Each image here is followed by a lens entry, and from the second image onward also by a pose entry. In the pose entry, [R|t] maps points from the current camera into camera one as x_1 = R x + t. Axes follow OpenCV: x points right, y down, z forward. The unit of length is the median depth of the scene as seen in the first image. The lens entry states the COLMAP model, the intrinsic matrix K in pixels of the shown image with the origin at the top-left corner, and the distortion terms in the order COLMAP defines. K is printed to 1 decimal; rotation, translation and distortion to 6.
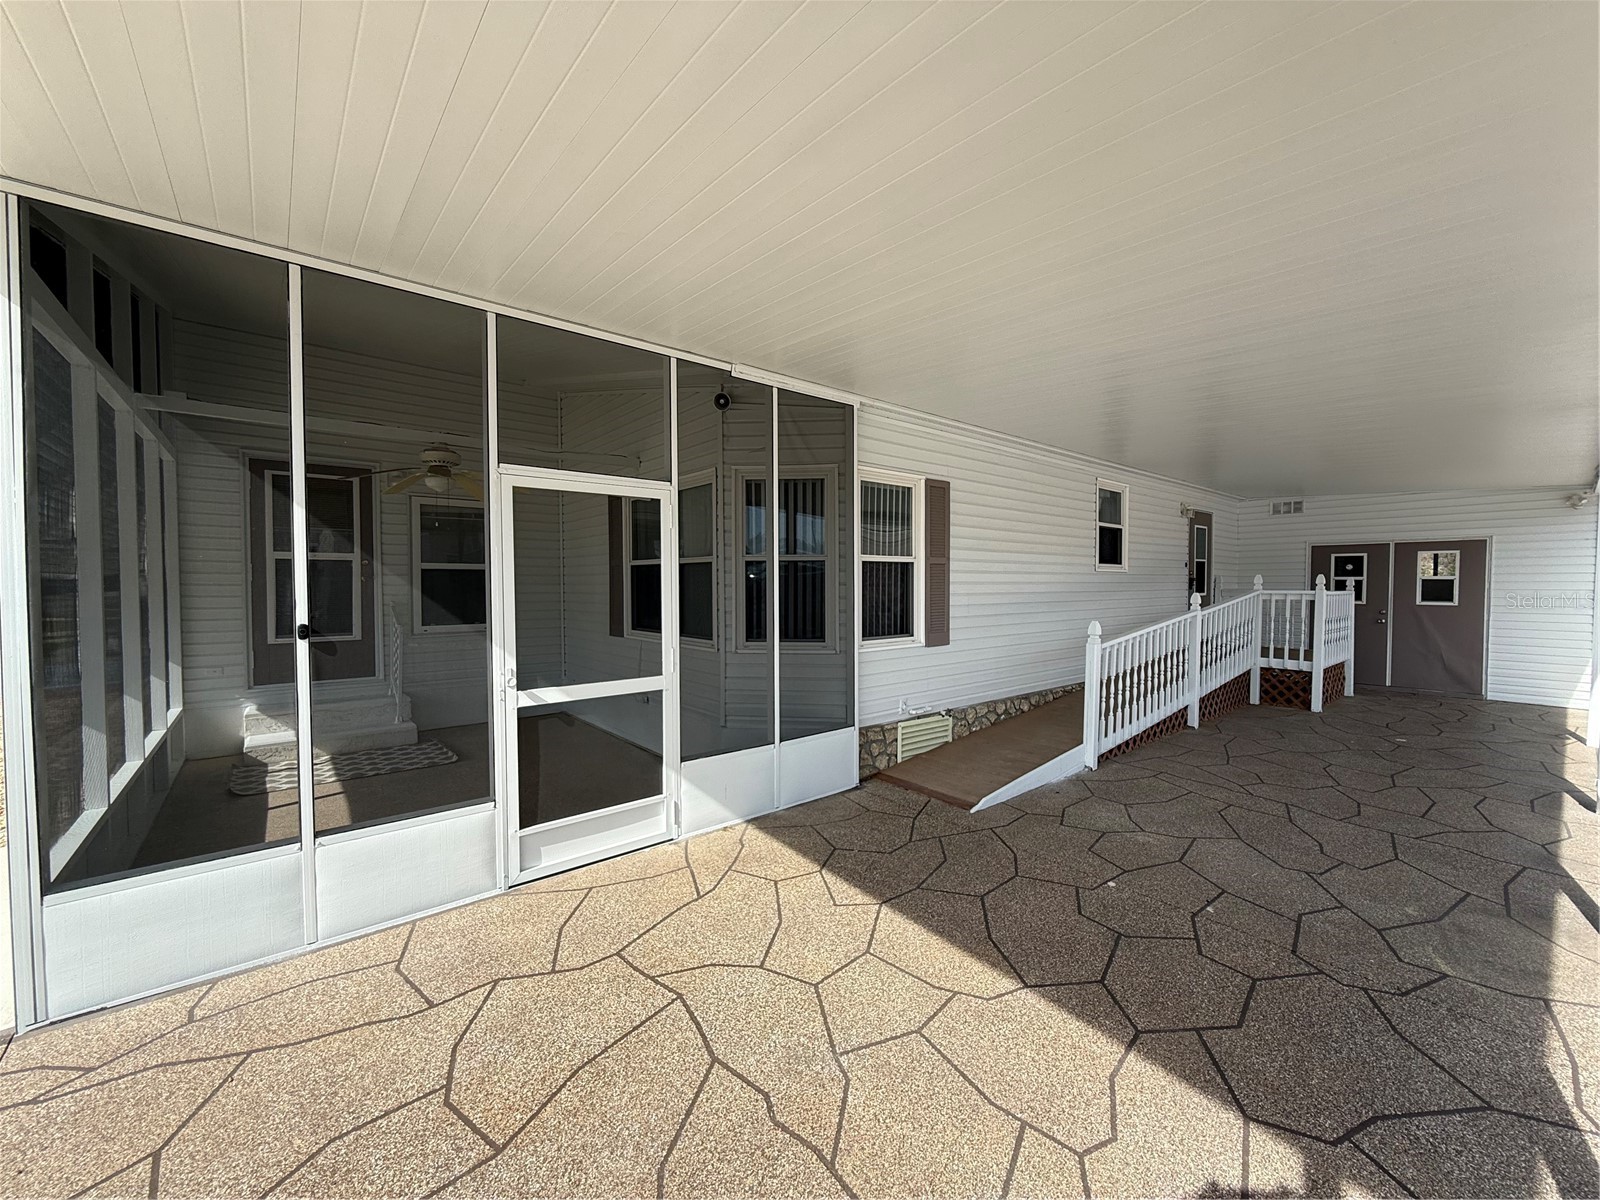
lens RADIAL K [[644.7, 0, 806.4], [0, 644.7, 600.8], [0, 0, 1]] dist [-0.000405, 0.000920]
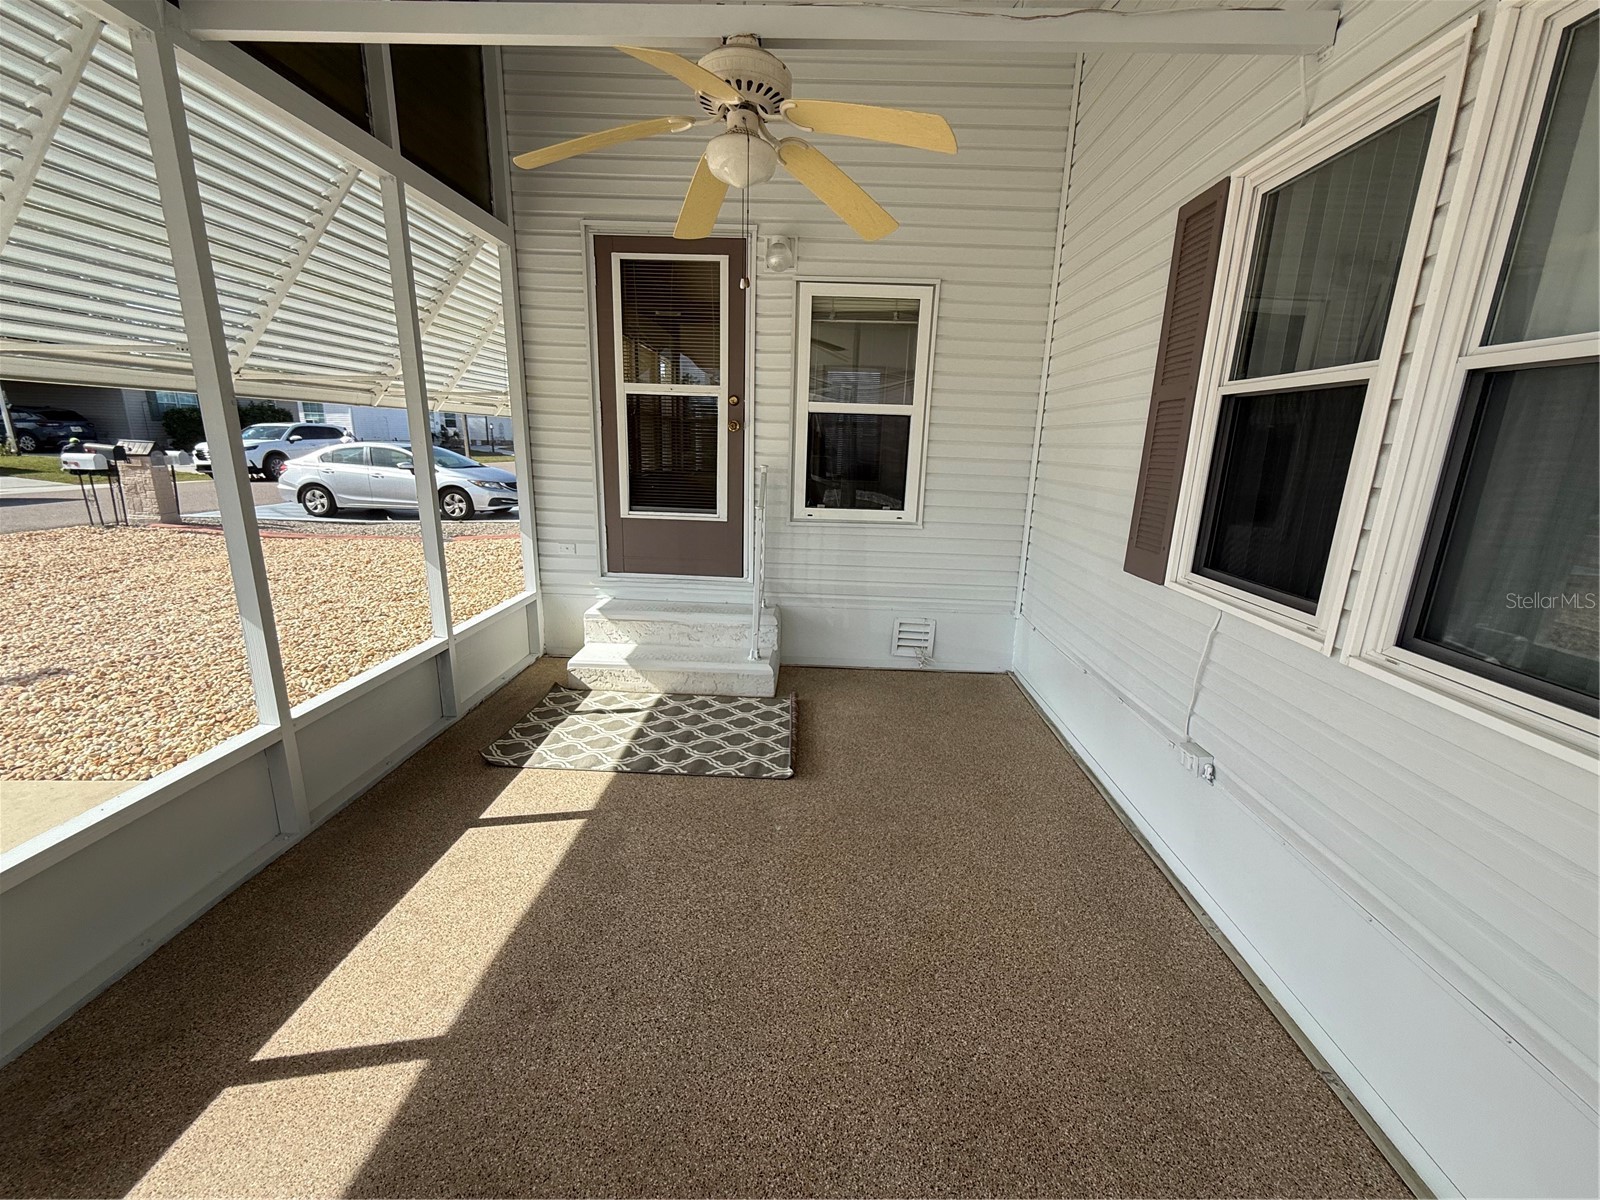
lens RADIAL K [[644.7, 0, 803.5], [0, 644.7, 599.0], [0, 0, 1]] dist [-0.000405, 0.000920]
pose [[0.753111, 0.177967, -0.633365, -0.196781], [-0.049854, 0.975387, 0.214790, -0.008826], [0.656002, -0.130185, 0.743447, 0.551937]]
